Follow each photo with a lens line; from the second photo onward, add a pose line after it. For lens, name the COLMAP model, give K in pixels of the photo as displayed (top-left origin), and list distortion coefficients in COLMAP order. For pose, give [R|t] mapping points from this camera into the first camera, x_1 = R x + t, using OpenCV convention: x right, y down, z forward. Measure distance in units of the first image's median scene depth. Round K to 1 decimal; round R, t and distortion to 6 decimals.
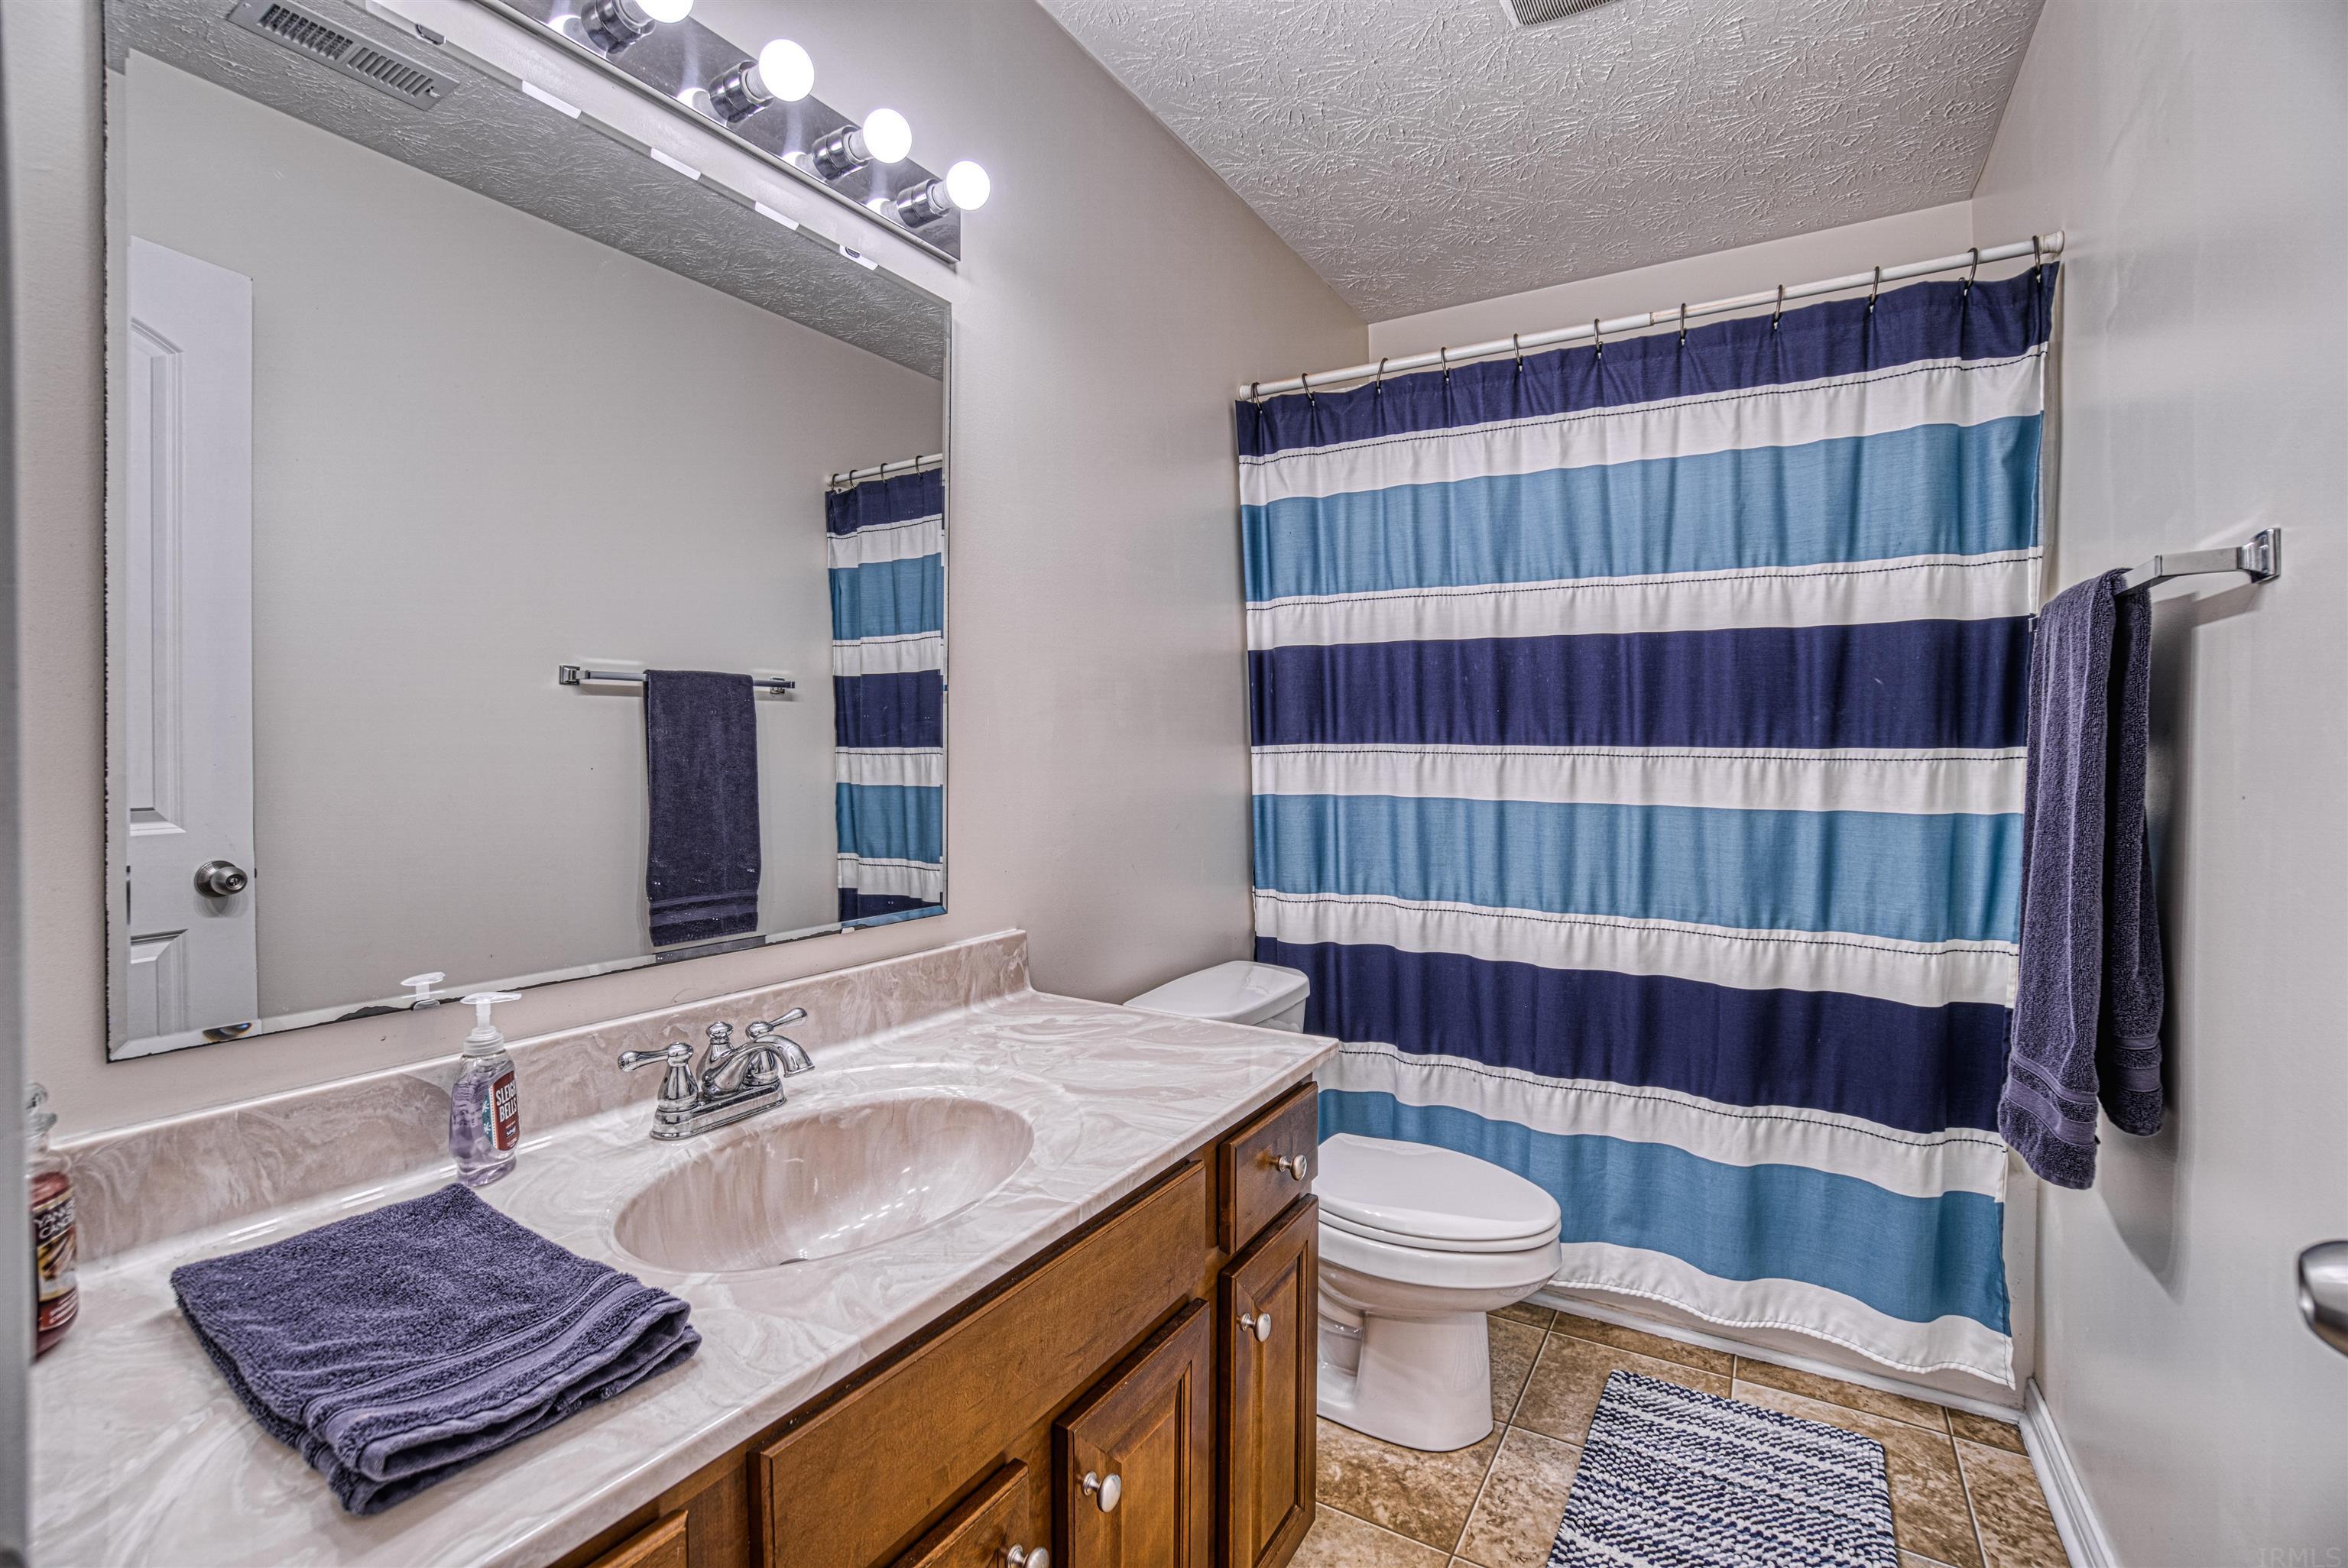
lens RADIAL K [[1025.1, 0, 1162.8], [0, 1025.1, 764.1], [0, 0, 1]] dist [-0.058862, 0.019233]
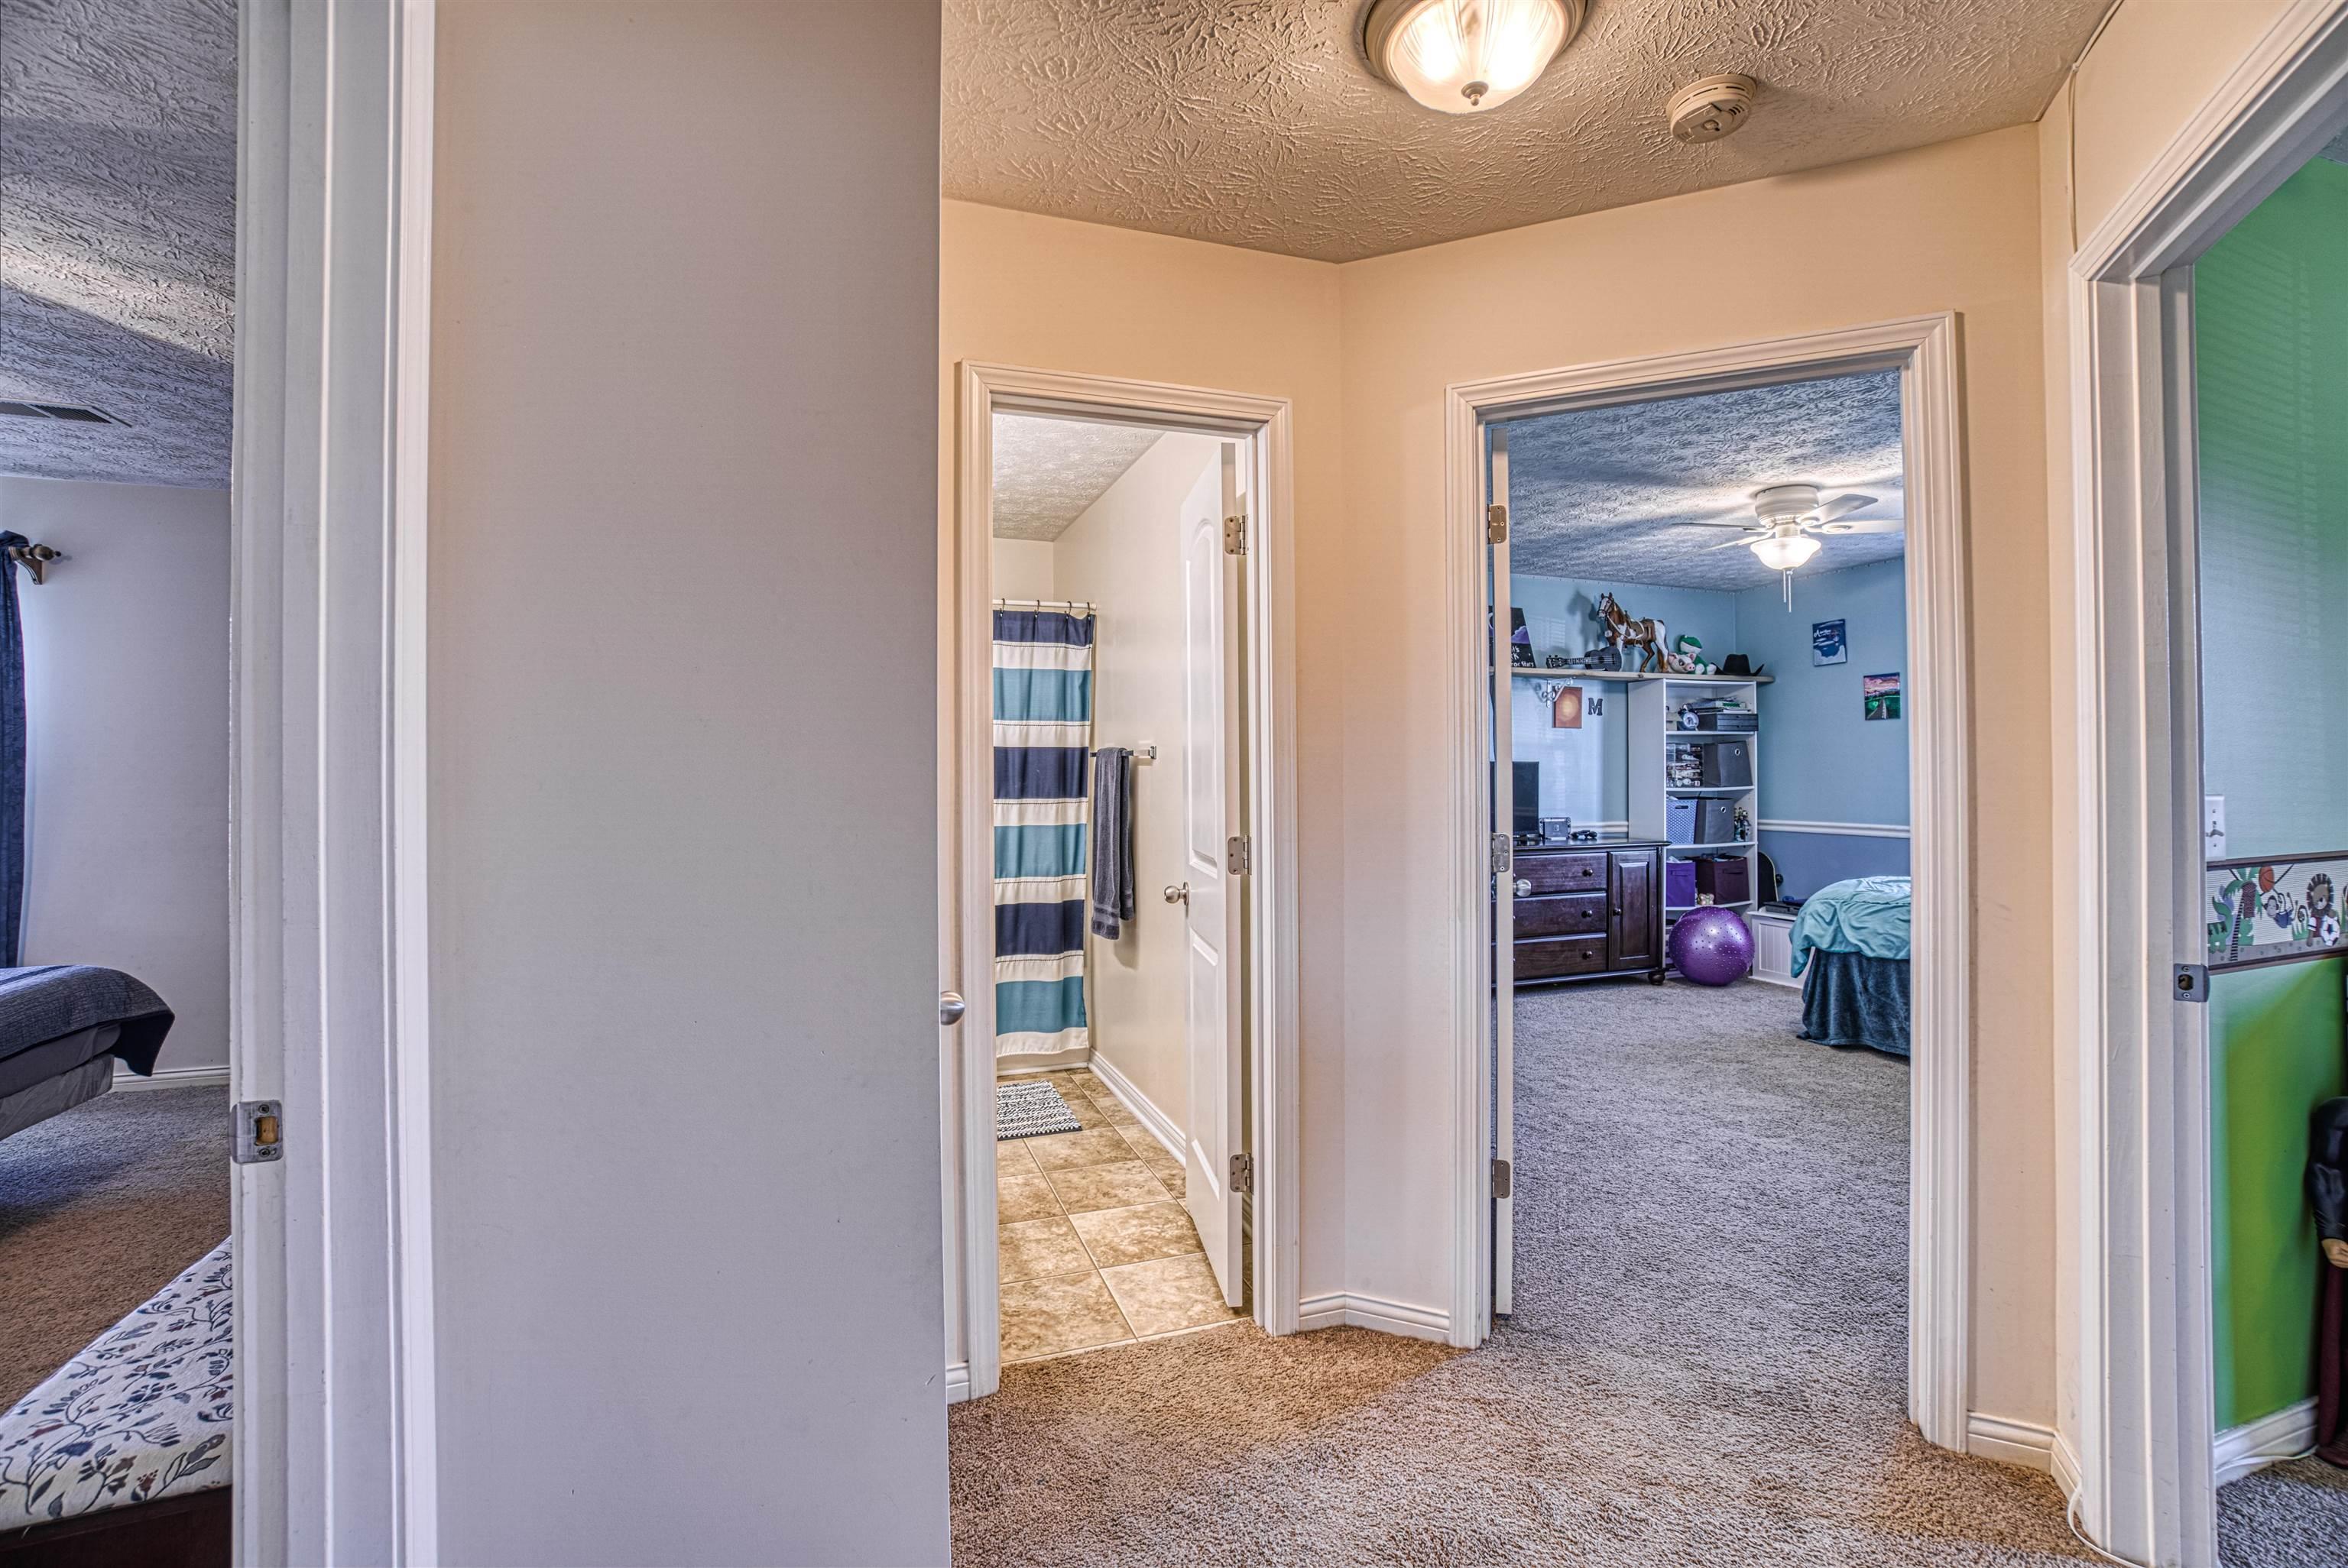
lens RADIAL K [[1025.1, 0, 1174.7], [0, 1025.1, 762.1], [0, 0, 1]] dist [-0.058862, 0.019233]
pose [[0.632646, 0.002752, 0.774436, -1.021679], [0.013943, 0.999791, -0.014943, -0.064800], [-0.774315, 0.020251, 0.632476, -0.847350]]
